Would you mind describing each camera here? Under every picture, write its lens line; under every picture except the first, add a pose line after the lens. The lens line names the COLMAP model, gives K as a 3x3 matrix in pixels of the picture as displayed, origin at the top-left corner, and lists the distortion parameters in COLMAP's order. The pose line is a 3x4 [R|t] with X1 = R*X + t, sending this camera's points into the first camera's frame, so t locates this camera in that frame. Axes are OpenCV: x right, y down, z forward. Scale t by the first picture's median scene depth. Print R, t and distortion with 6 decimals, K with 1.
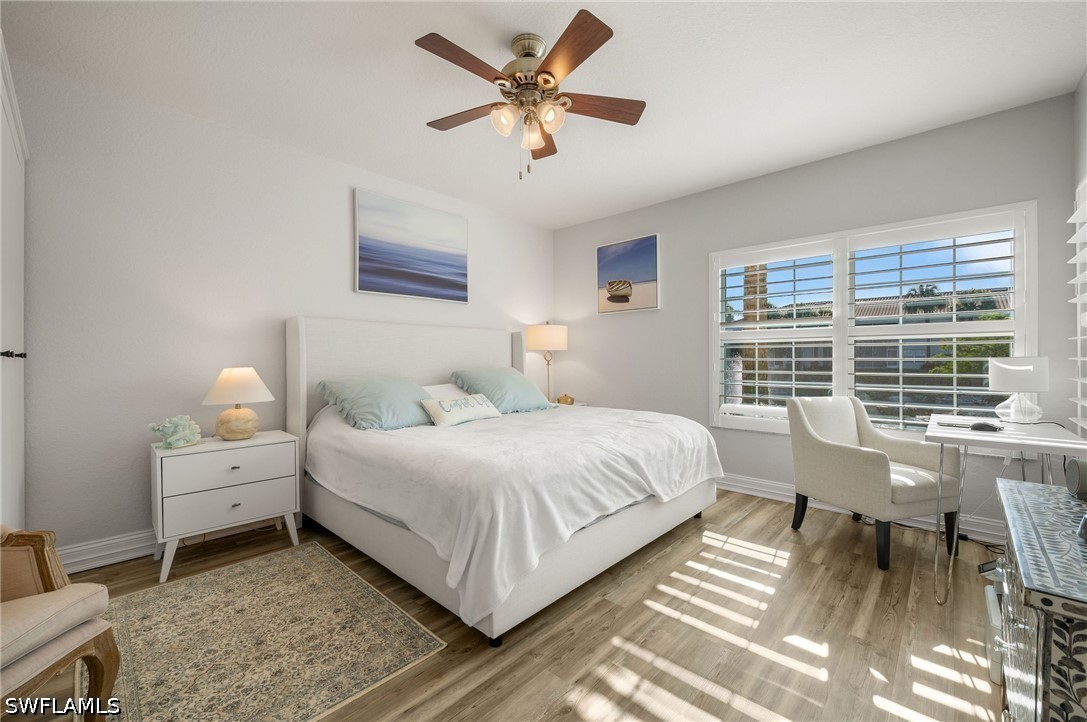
lens RADIAL K [[437.5, 0, 544.0], [0, 437.5, 366.6], [0, 0, 1]] dist [-0.000348, -0.002486]
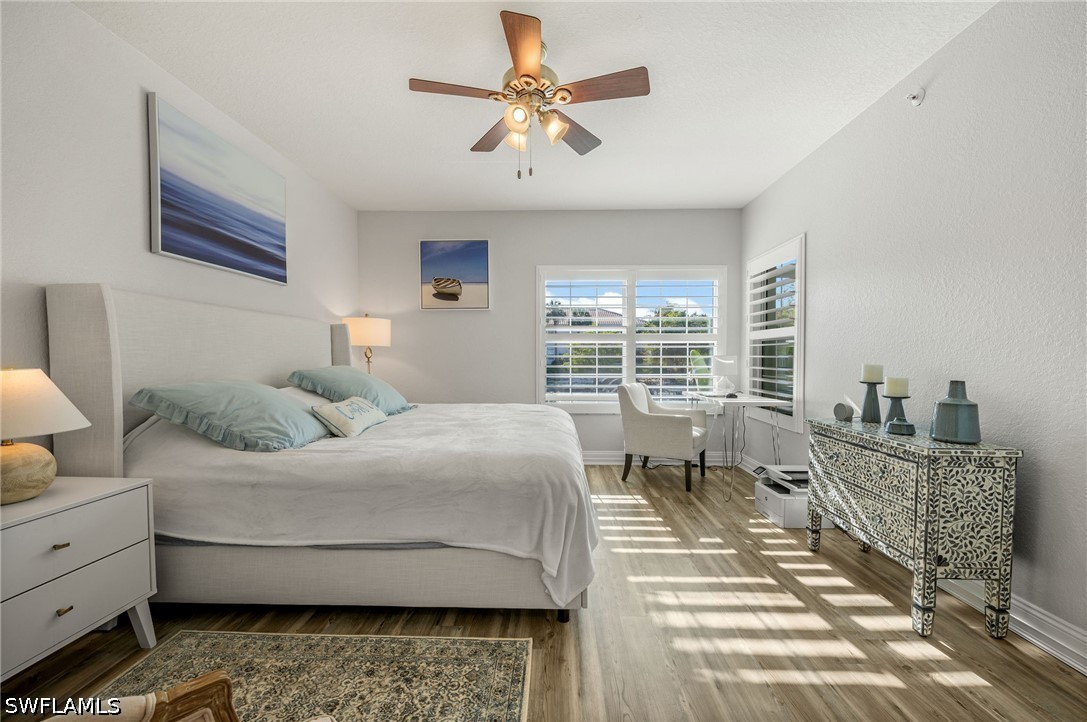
lens RADIAL K [[438.9, 0, 543.4], [0, 438.9, 374.3], [0, 0, 1]] dist [-0.003103, -0.000860]
pose [[0.747673, -0.024966, 0.663598, -0.436508], [0.009246, 0.999588, 0.027190, -0.000794], [-0.664003, -0.014194, 0.747595, 0.119216]]
